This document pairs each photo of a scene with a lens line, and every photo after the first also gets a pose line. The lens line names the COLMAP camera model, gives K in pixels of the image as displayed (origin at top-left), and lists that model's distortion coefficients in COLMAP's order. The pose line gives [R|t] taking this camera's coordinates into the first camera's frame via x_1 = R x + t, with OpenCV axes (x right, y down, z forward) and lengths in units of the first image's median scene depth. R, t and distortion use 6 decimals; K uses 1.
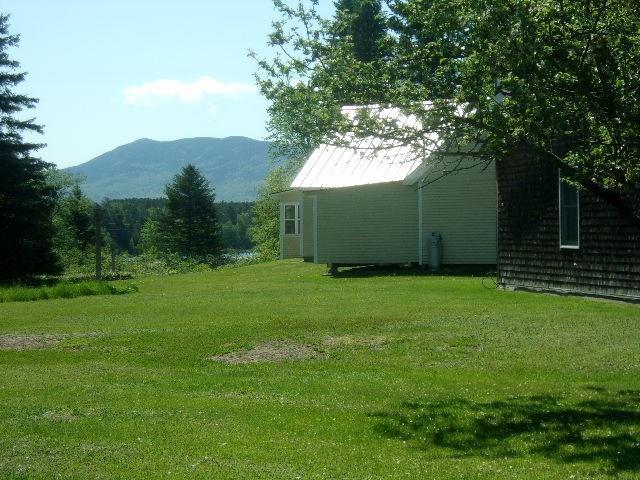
lens RADIAL K [[1630.8, 0, 320.0], [0, 1630.8, 240.0], [0, 0, 1]] dist [0.062905, 0.320009]
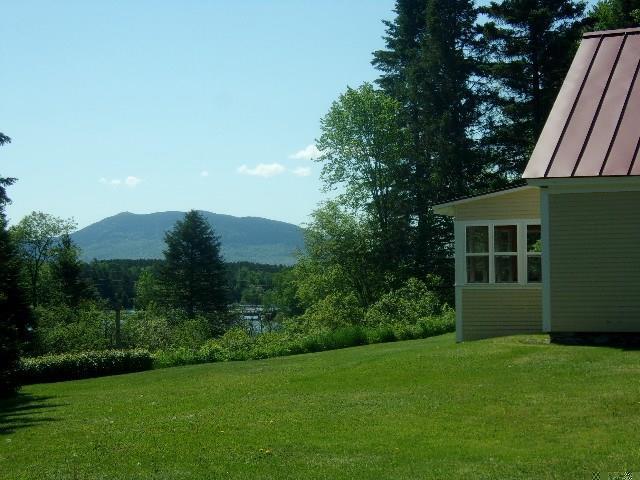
lens RADIAL K [[1287.0, 0, 320.0], [0, 1287.0, 240.0], [0, 0, 1]] dist [-0.005138, -0.226410]
pose [[0.999039, 0.004967, 0.043557, -0.041598], [-0.003111, 0.999088, -0.042584, 0.000078], [-0.043728, 0.042408, 0.998143, 0.299453]]
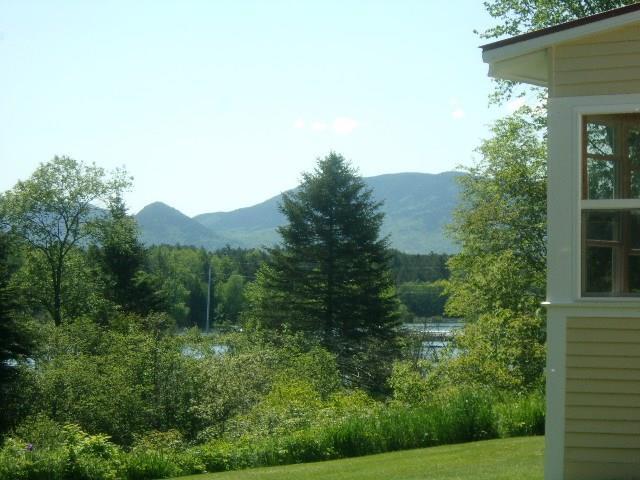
lens RADIAL K [[2019.2, 0, 320.0], [0, 2019.2, 240.0], [0, 0, 1]] dist [0.067800, 0.570283]
pose [[0.992944, 0.016114, -0.117484, -0.011723], [-0.019847, 0.999332, -0.030681, -0.001342], [0.116911, 0.032796, 0.992601, 0.399949]]
